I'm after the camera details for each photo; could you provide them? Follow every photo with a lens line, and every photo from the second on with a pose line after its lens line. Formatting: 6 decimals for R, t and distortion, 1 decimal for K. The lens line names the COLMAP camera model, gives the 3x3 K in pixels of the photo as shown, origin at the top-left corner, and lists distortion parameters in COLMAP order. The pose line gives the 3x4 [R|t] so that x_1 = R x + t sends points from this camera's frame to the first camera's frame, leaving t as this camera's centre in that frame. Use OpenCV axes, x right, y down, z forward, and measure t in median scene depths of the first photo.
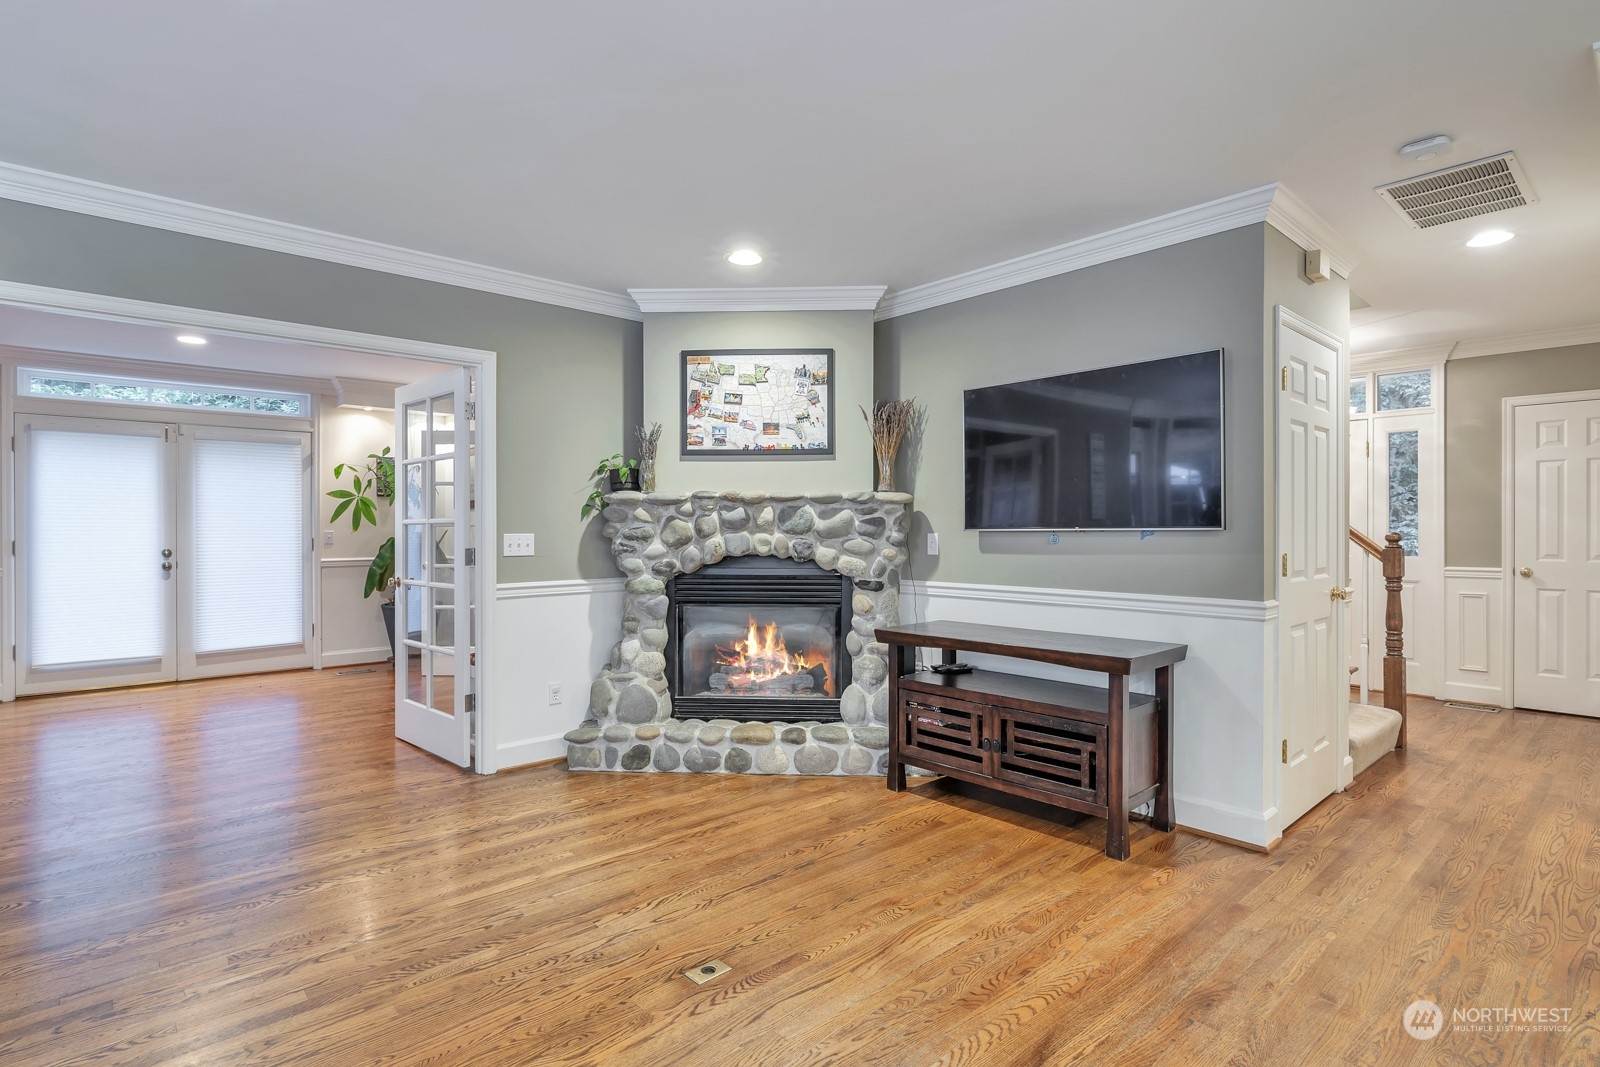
lens RADIAL K [[795.9, 0, 795.9], [0, 795.9, 522.6], [0, 0, 1]] dist [-0.000963, 0.000287]
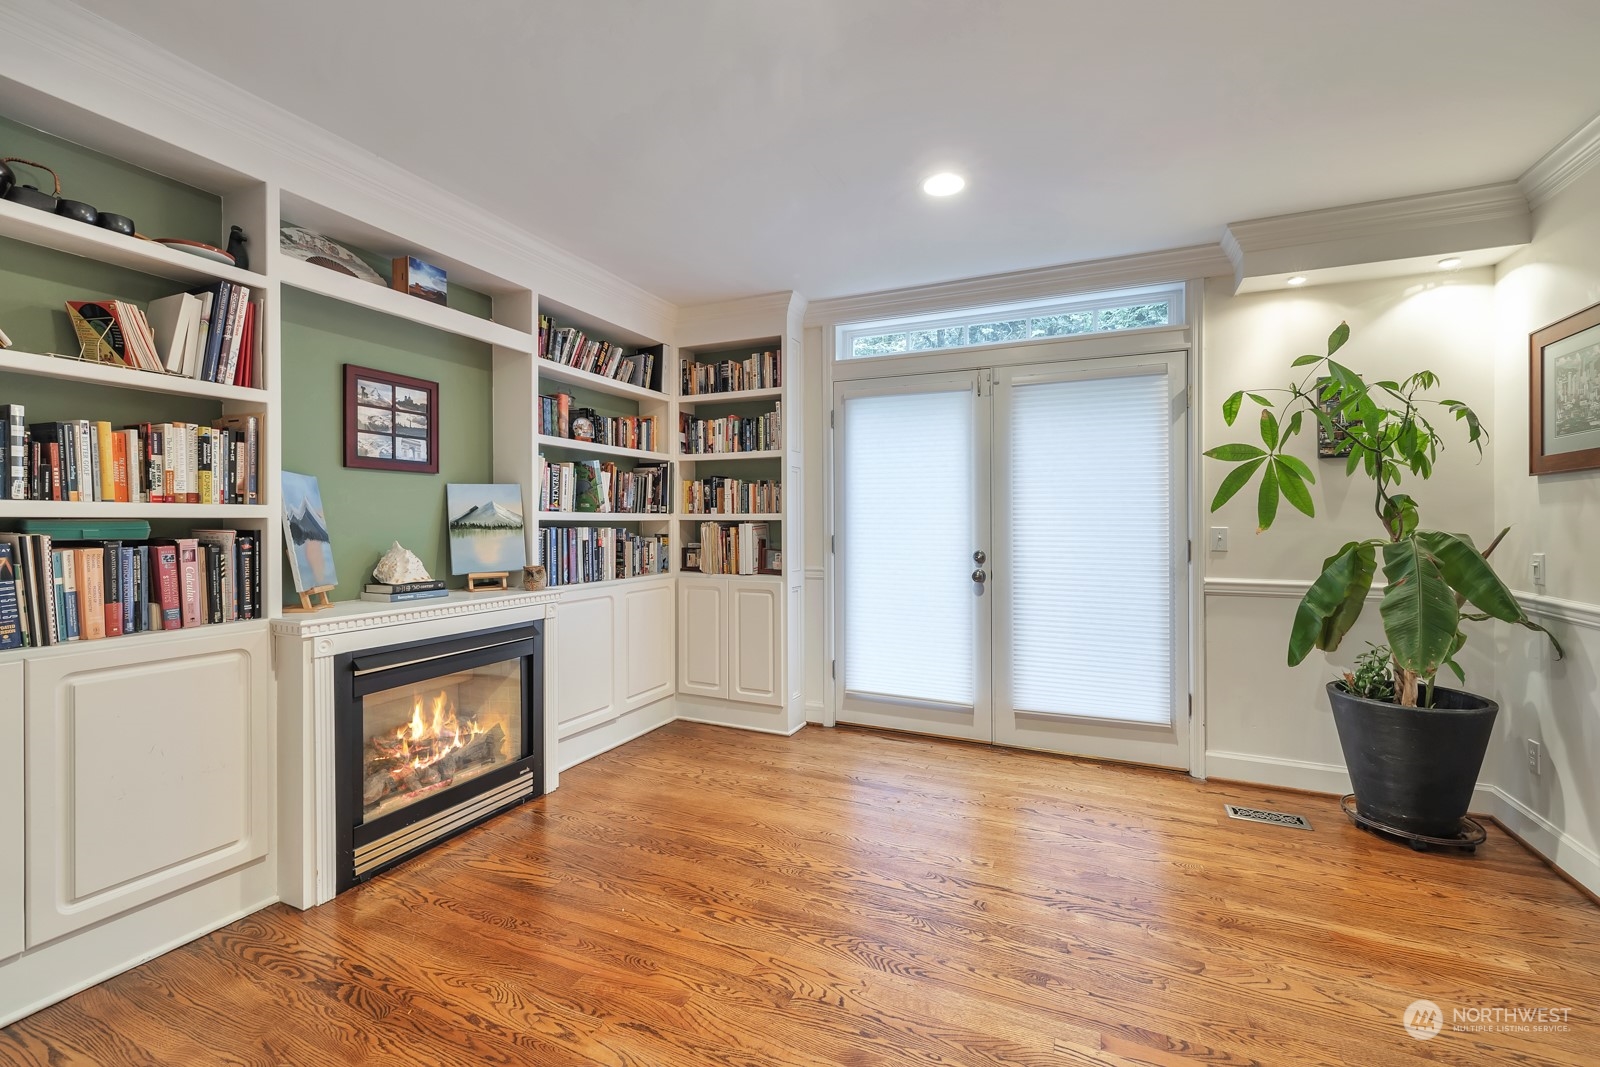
lens RADIAL K [[683.3, 0, 800.1], [0, 683.3, 518.7], [0, 0, 1]] dist [0.000447, -0.000095]
pose [[0.415062, 0.002227, -0.909790, -0.492009], [0.003848, 0.999984, 0.004203, 0.003031], [0.909785, -0.005246, 0.415047, 0.954422]]
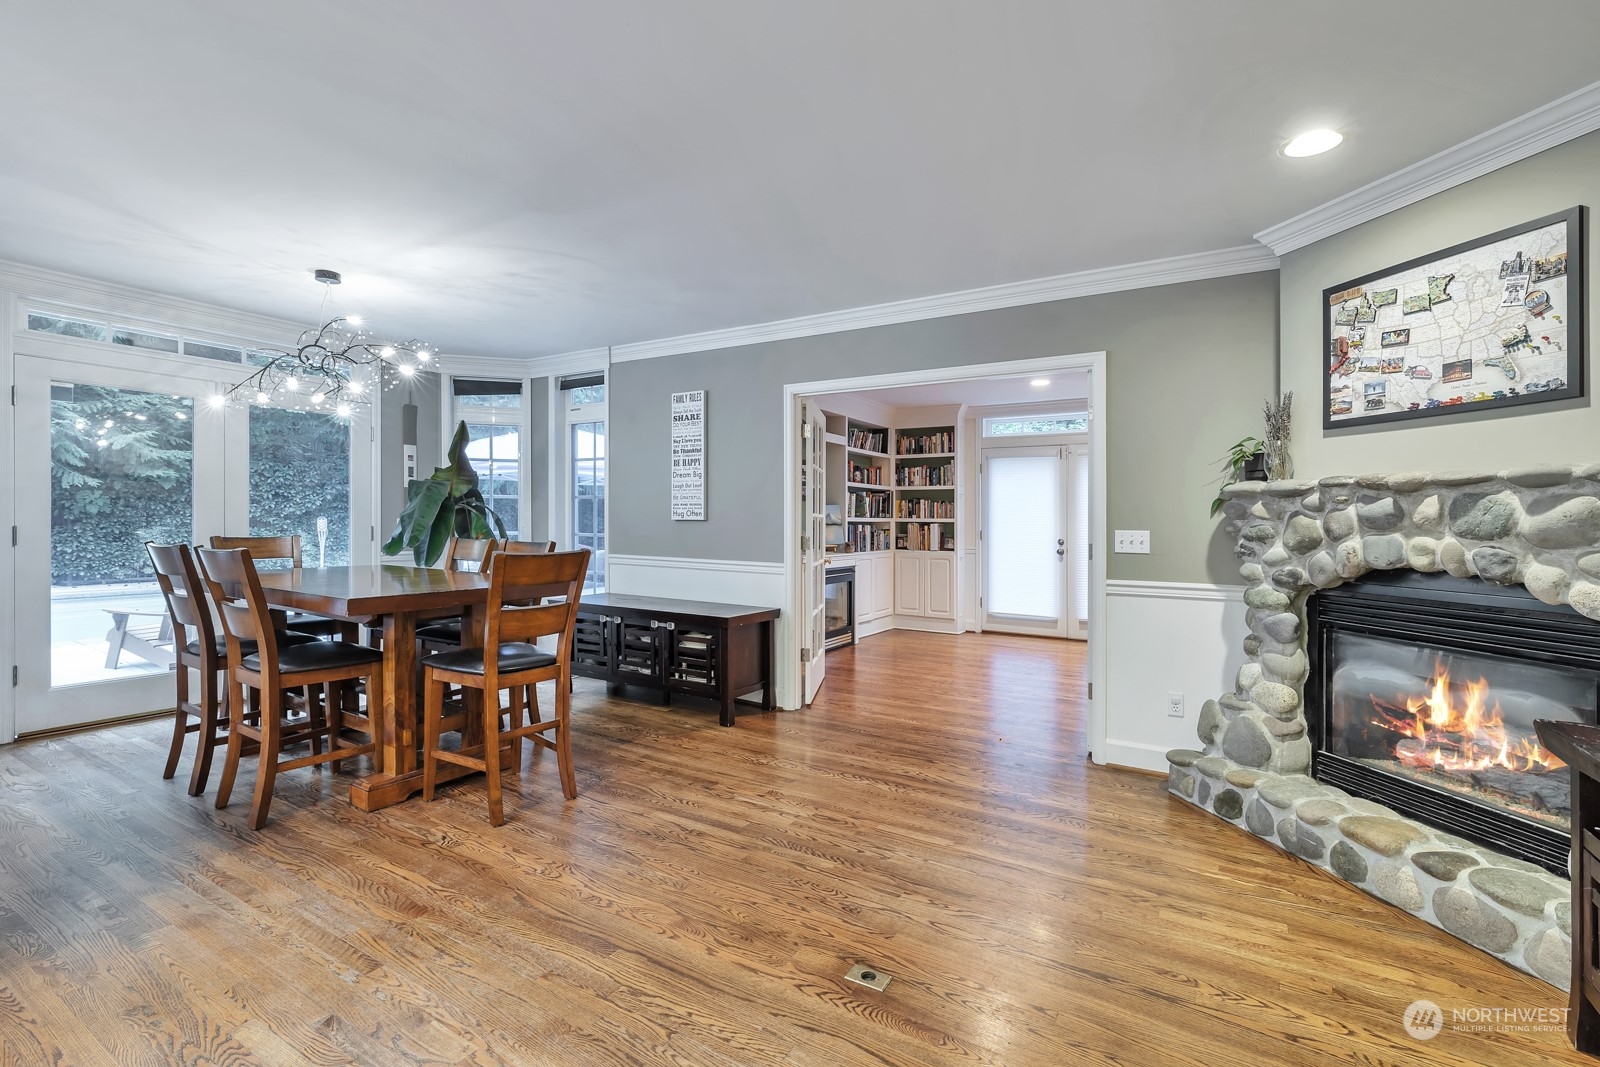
lens RADIAL K [[713.0, 0, 794.0], [0, 713.0, 520.5], [0, 0, 1]] dist [-0.001060, -0.000401]
pose [[0.296043, 0.003699, -0.955168, 0.353824], [-0.003449, 0.999990, 0.002804, 0.000522], [0.955168, 0.002465, 0.296053, 0.331269]]
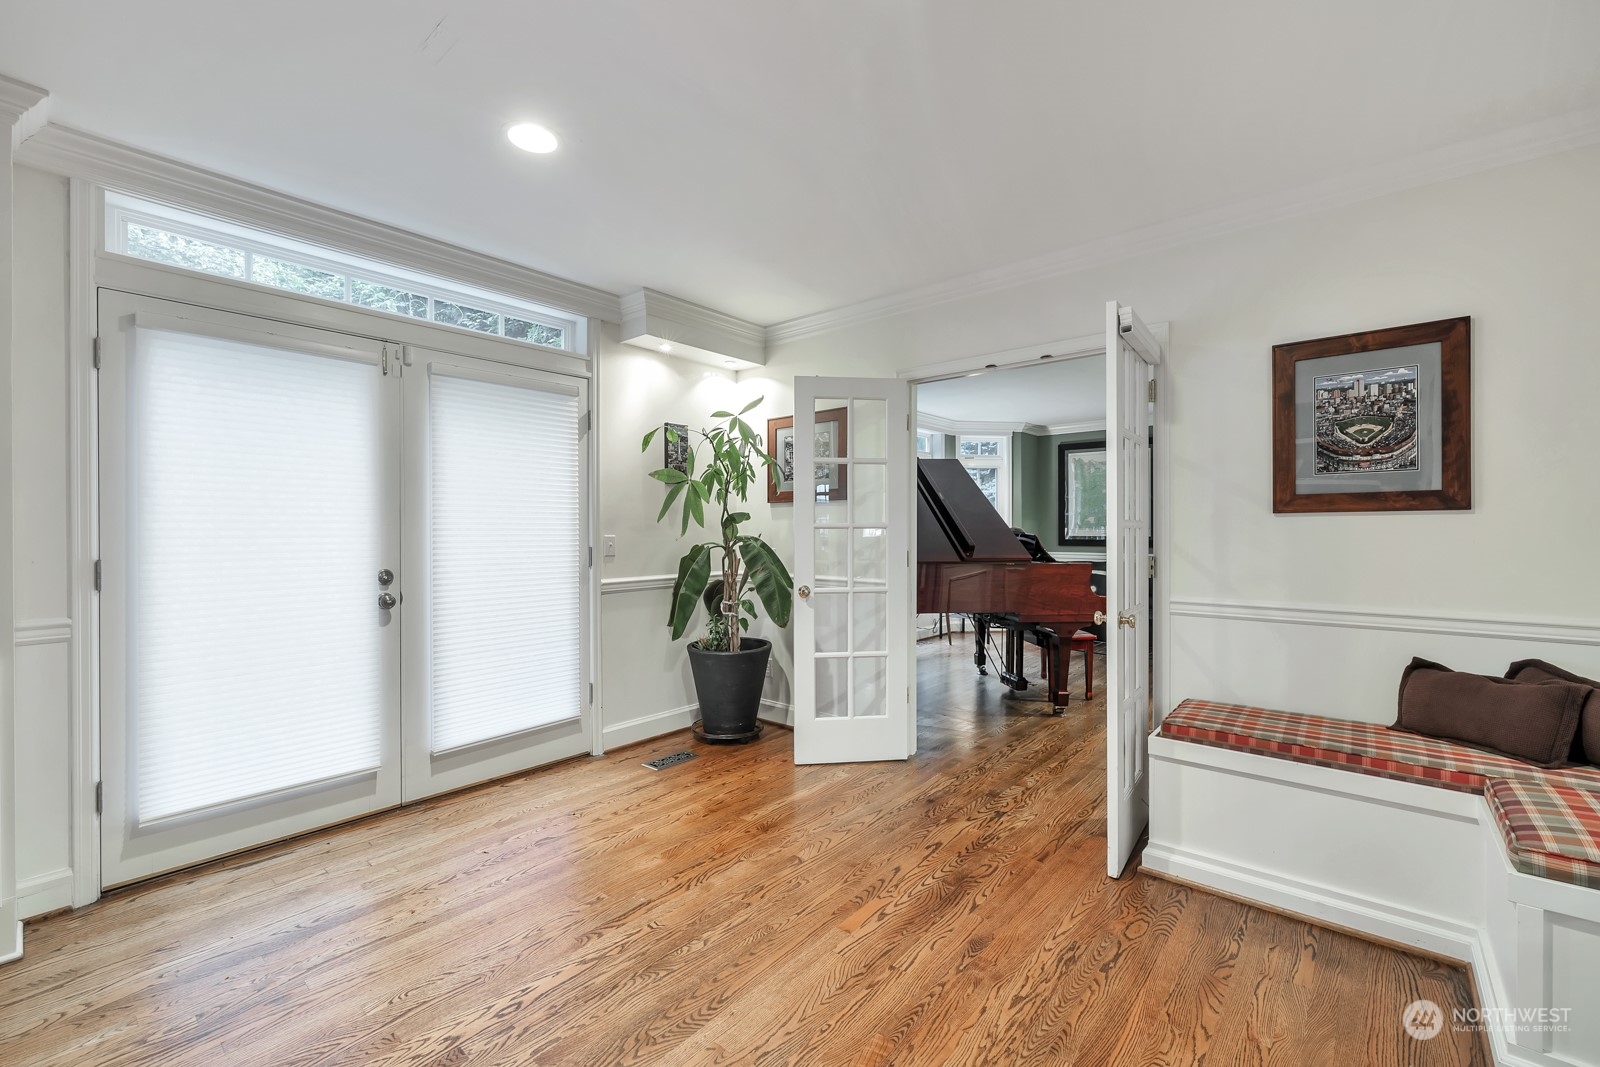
lens RADIAL K [[673.9, 0, 800.0], [0, 673.9, 524.4], [0, 0, 1]] dist [0.000867, 0.000121]
pose [[0.988578, 0.000363, 0.150712, -0.900880], [-0.000480, 1.000000, 0.000742, 0.002027], [-0.150711, -0.000806, 0.988577, 0.773500]]
